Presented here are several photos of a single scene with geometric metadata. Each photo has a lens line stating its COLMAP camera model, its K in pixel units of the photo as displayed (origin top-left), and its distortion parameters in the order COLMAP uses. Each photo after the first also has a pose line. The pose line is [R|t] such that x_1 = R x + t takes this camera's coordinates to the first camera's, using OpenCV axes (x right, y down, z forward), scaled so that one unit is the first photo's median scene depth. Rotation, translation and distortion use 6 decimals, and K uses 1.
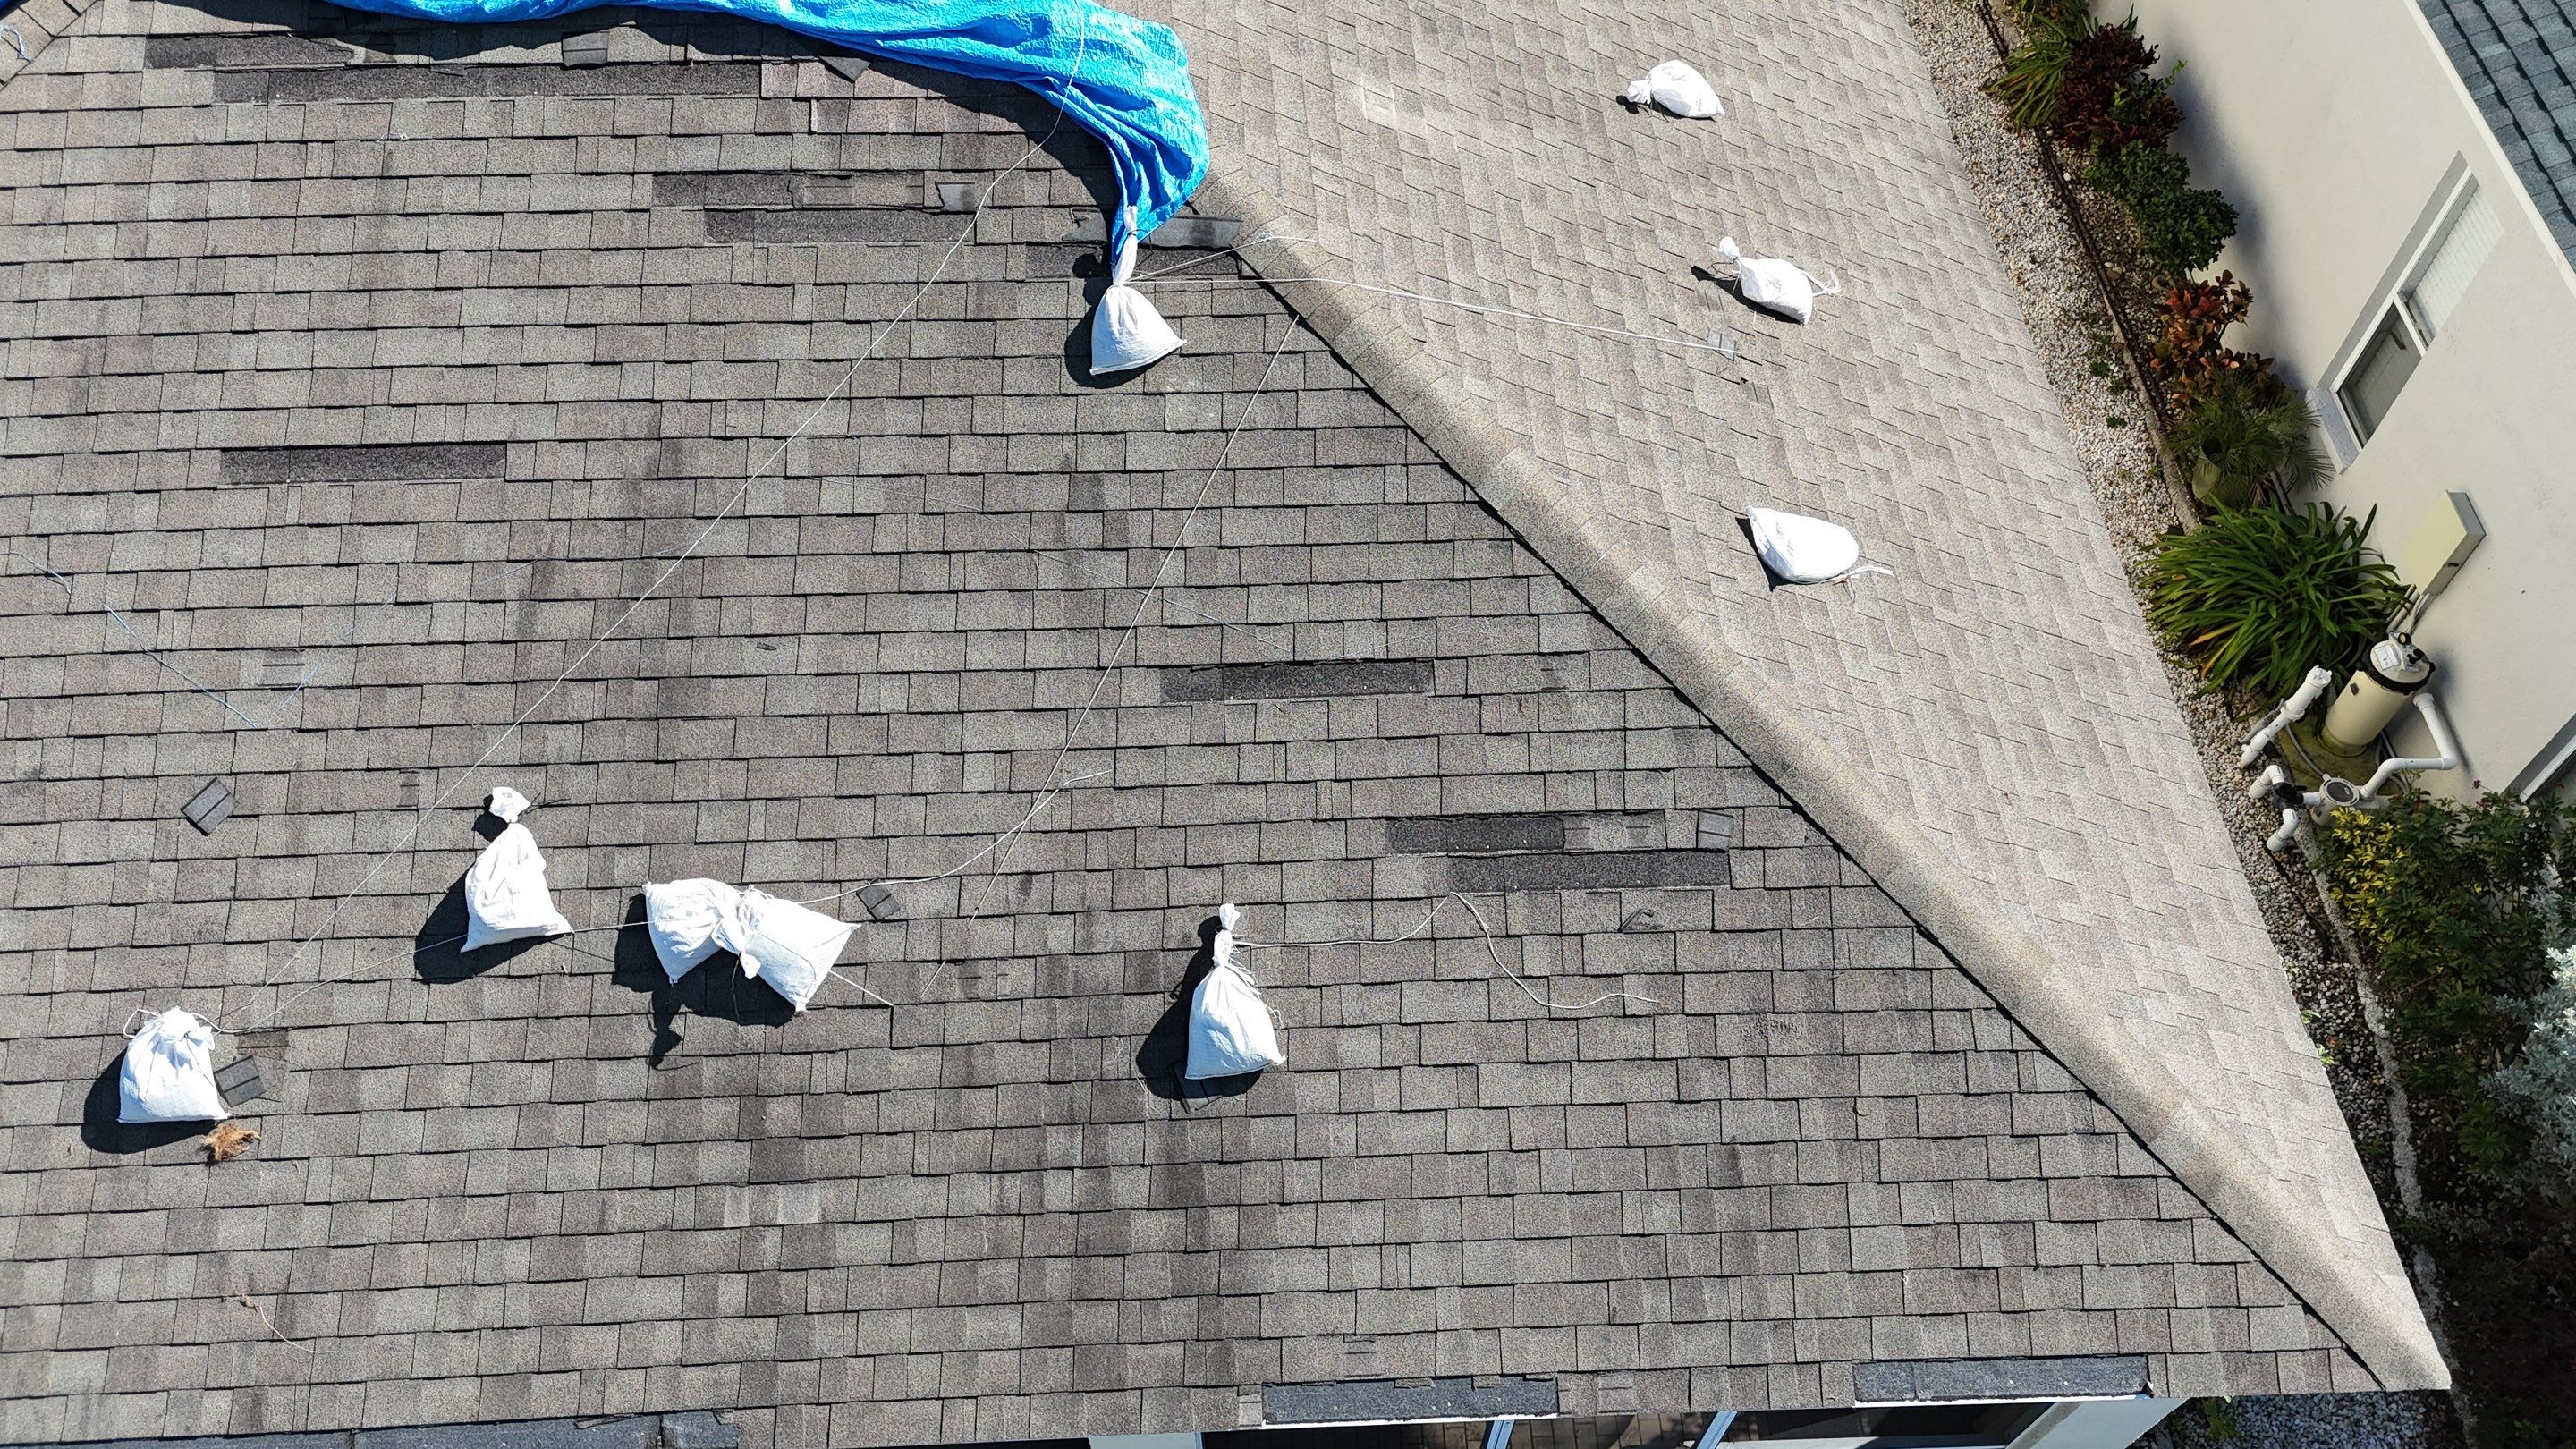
lens RADIAL K [[1876.6, 0, 1278.5], [0, 1876.6, 731.8], [0, 0, 1]] dist [0.084424, -0.090542]
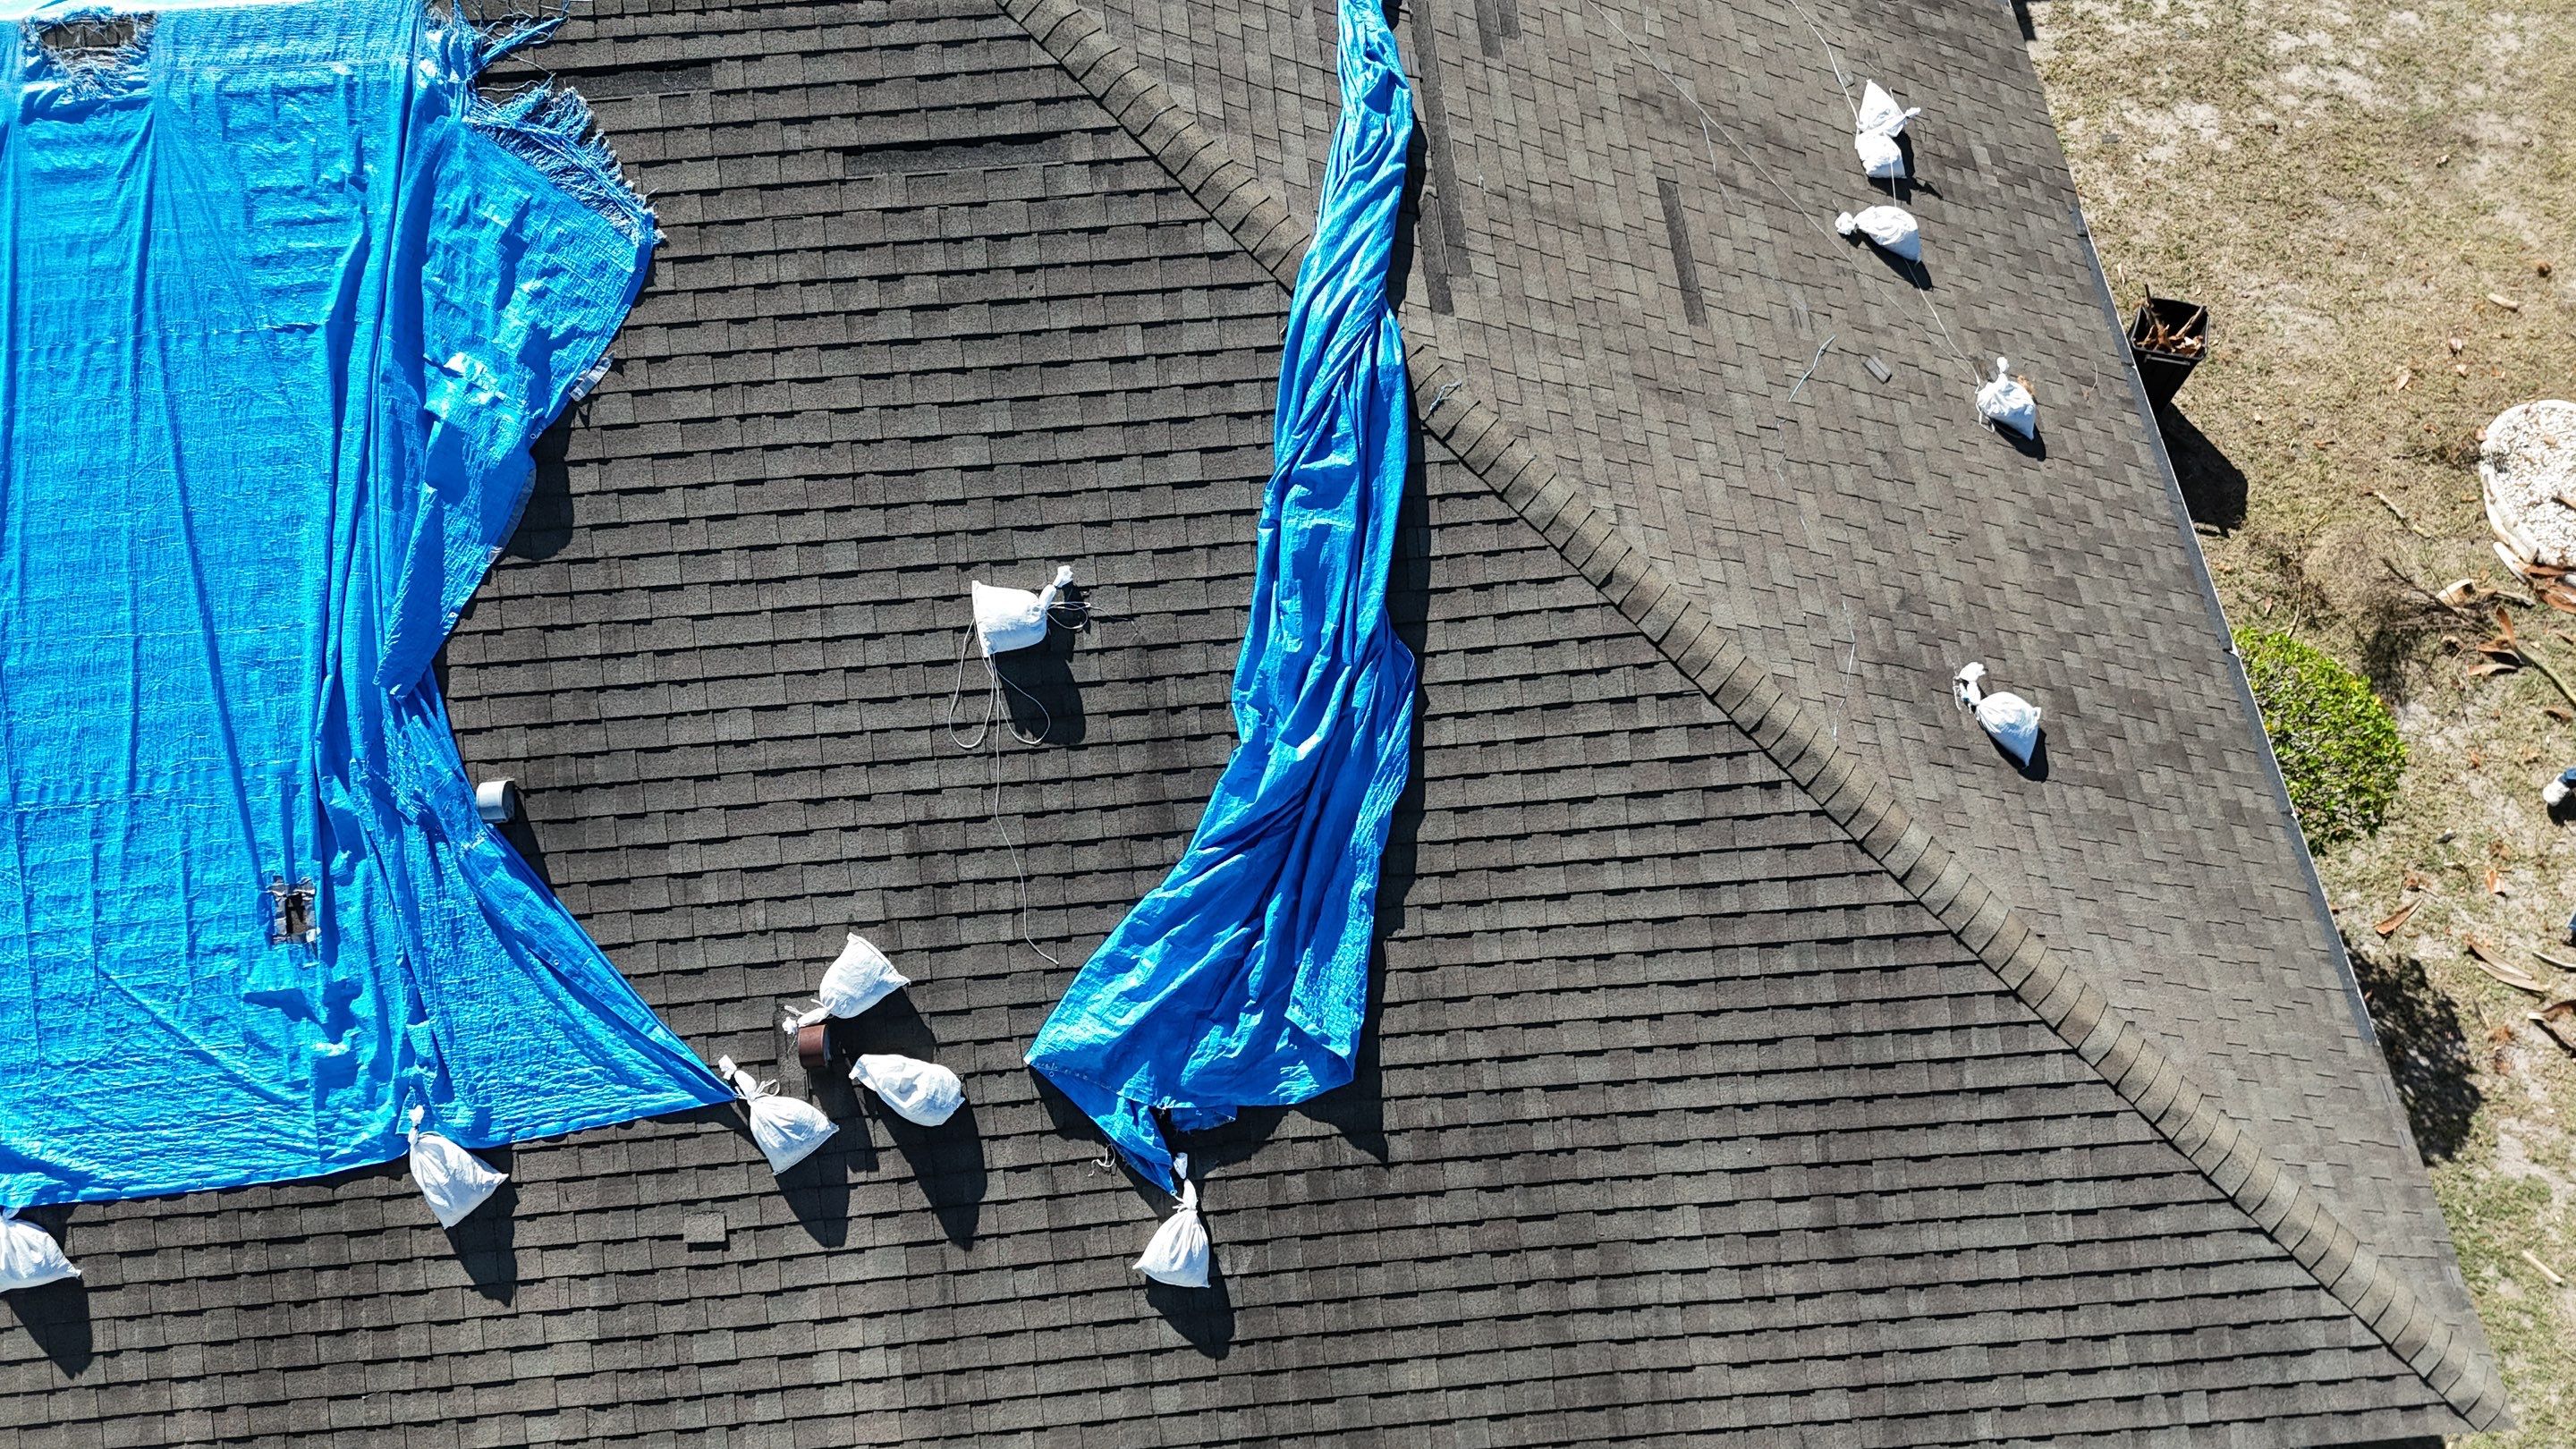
lens RADIAL K [[1876.6, 0, 1278.5], [0, 1876.6, 731.8], [0, 0, 1]] dist [0.084424, -0.090542]
pose [[-0.048329, -0.901282, 0.430528, -1.395388], [0.818420, 0.211359, 0.534338, -1.074973], [-0.572585, 0.378177, 0.727412, 0.251832]]
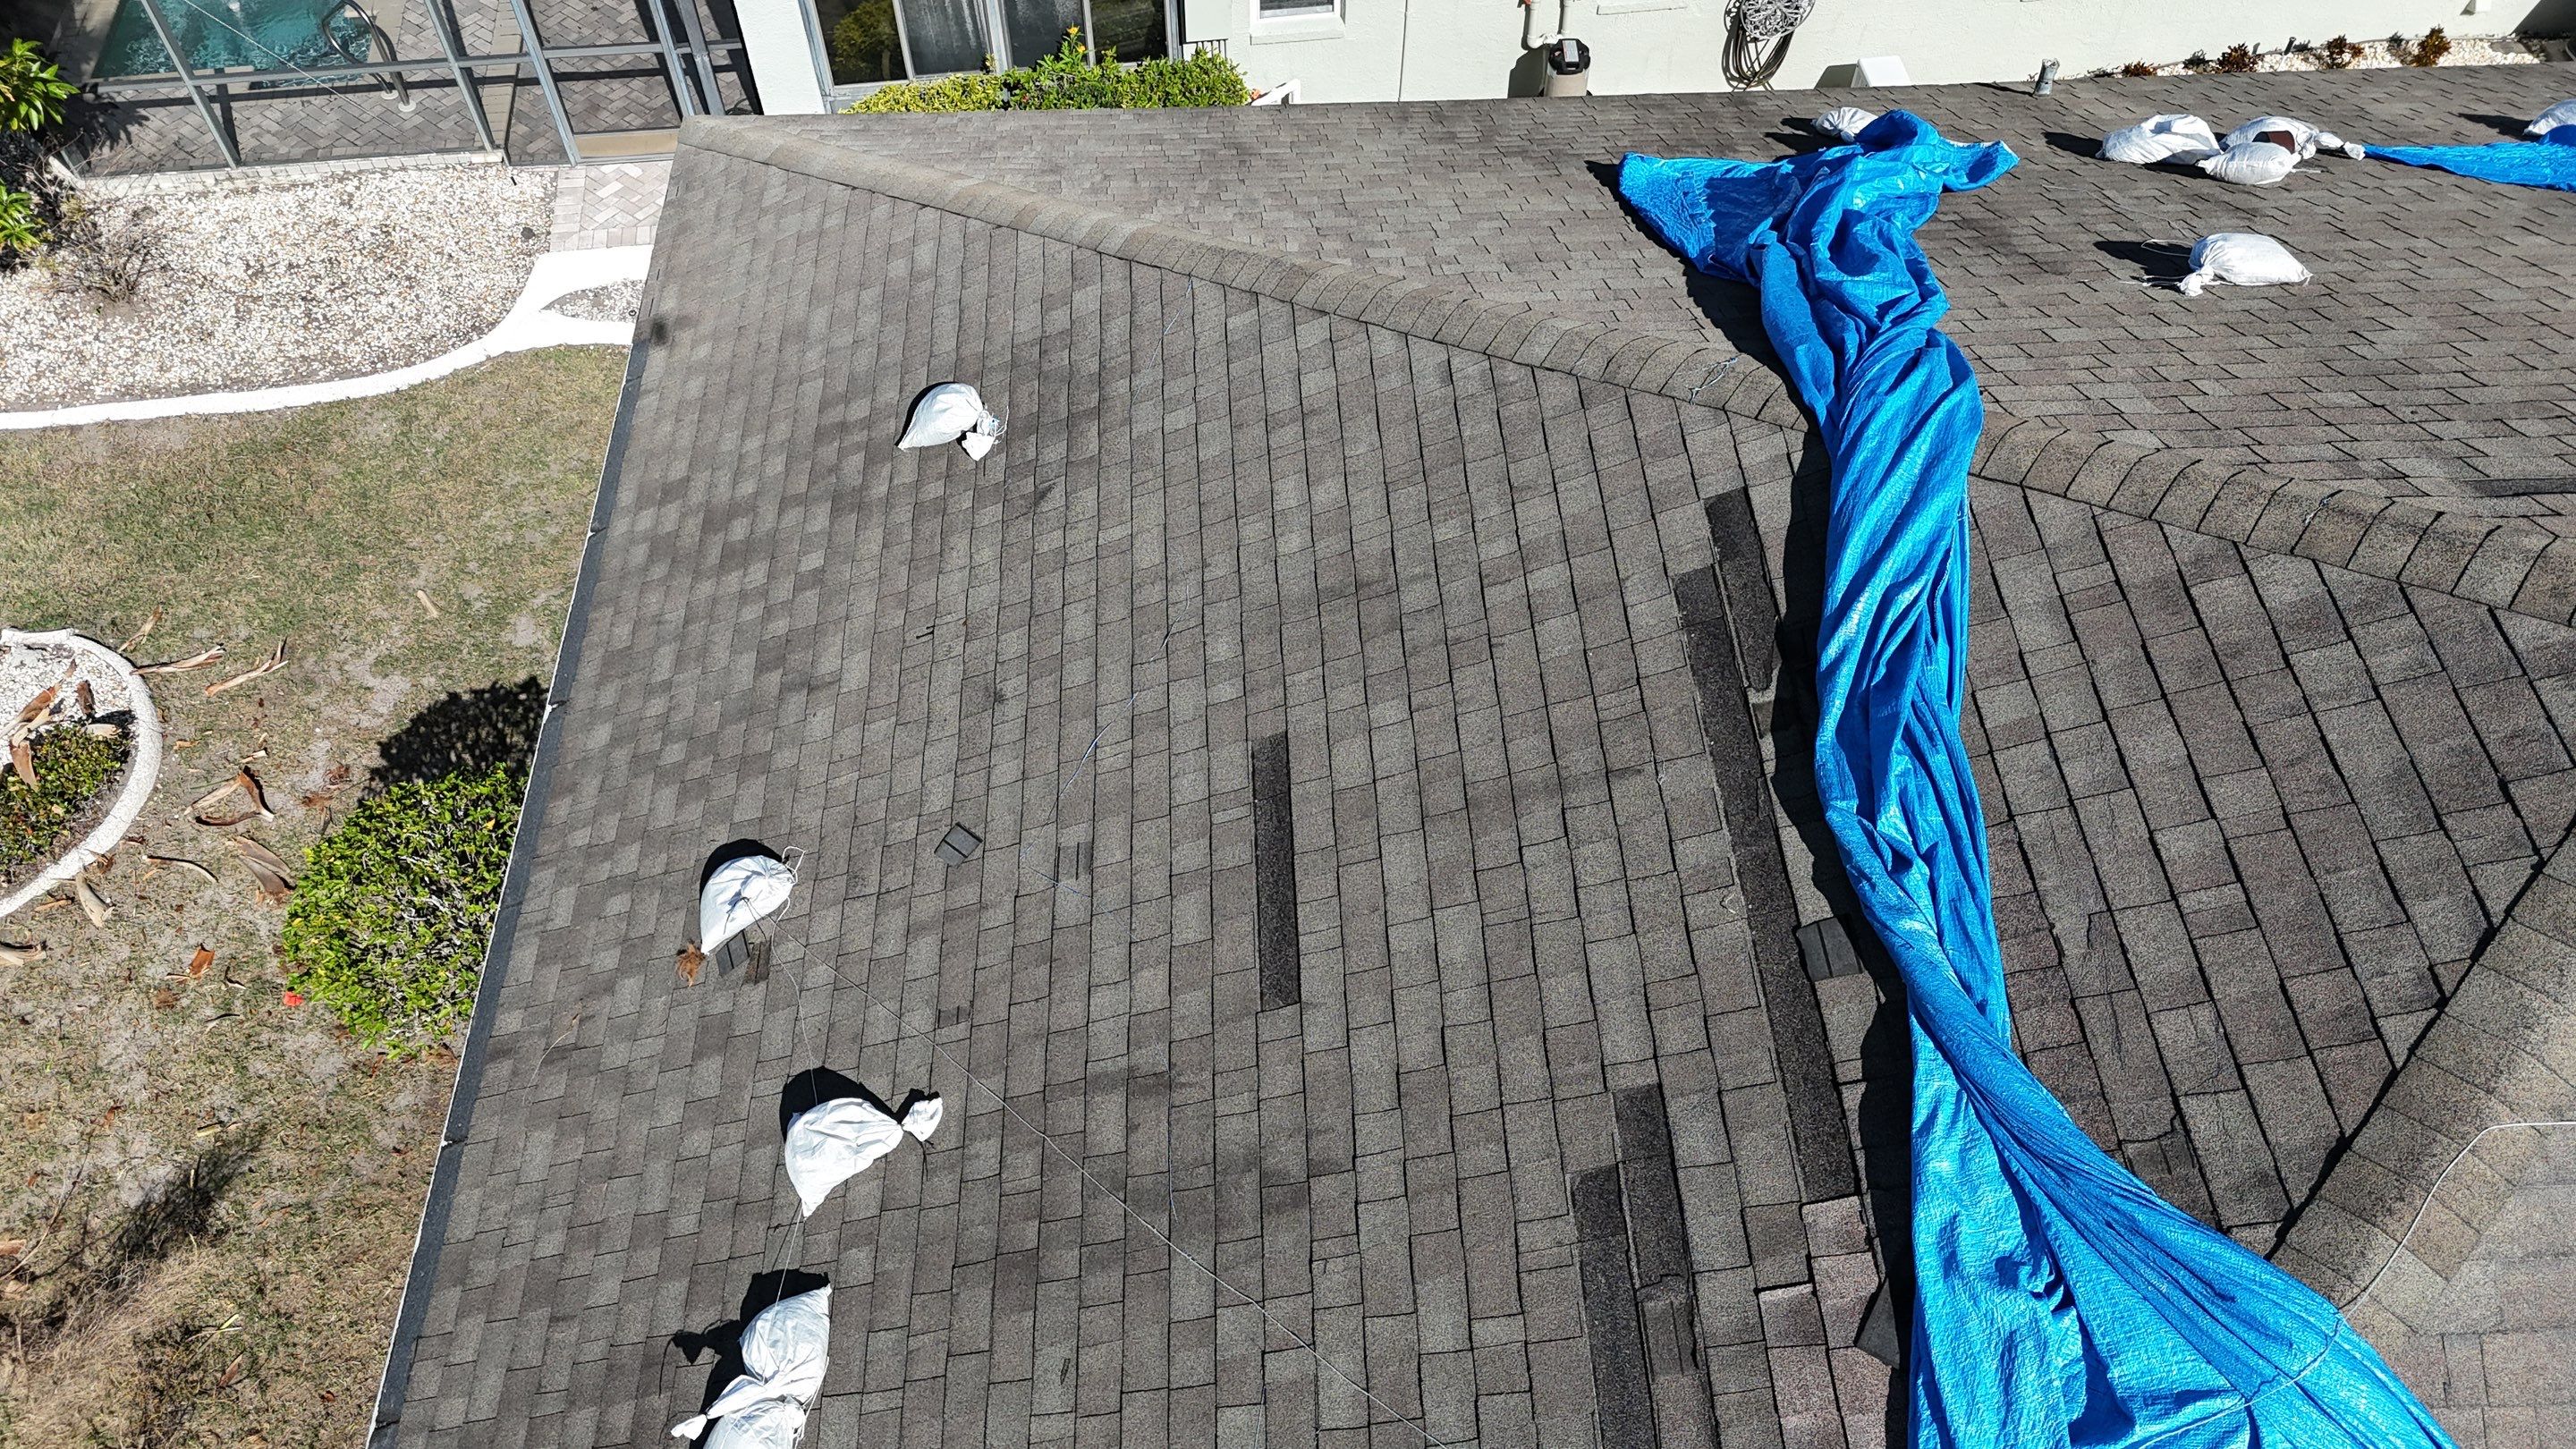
lens RADIAL K [[1876.6, 0, 1278.5], [0, 1876.6, 731.8], [0, 0, 1]] dist [0.084424, -0.090542]
pose [[-0.001866, 0.803080, -0.595868, -0.018836], [-0.810869, 0.347503, 0.470886, -0.555613], [0.585225, 0.484049, 0.650545, 0.406899]]
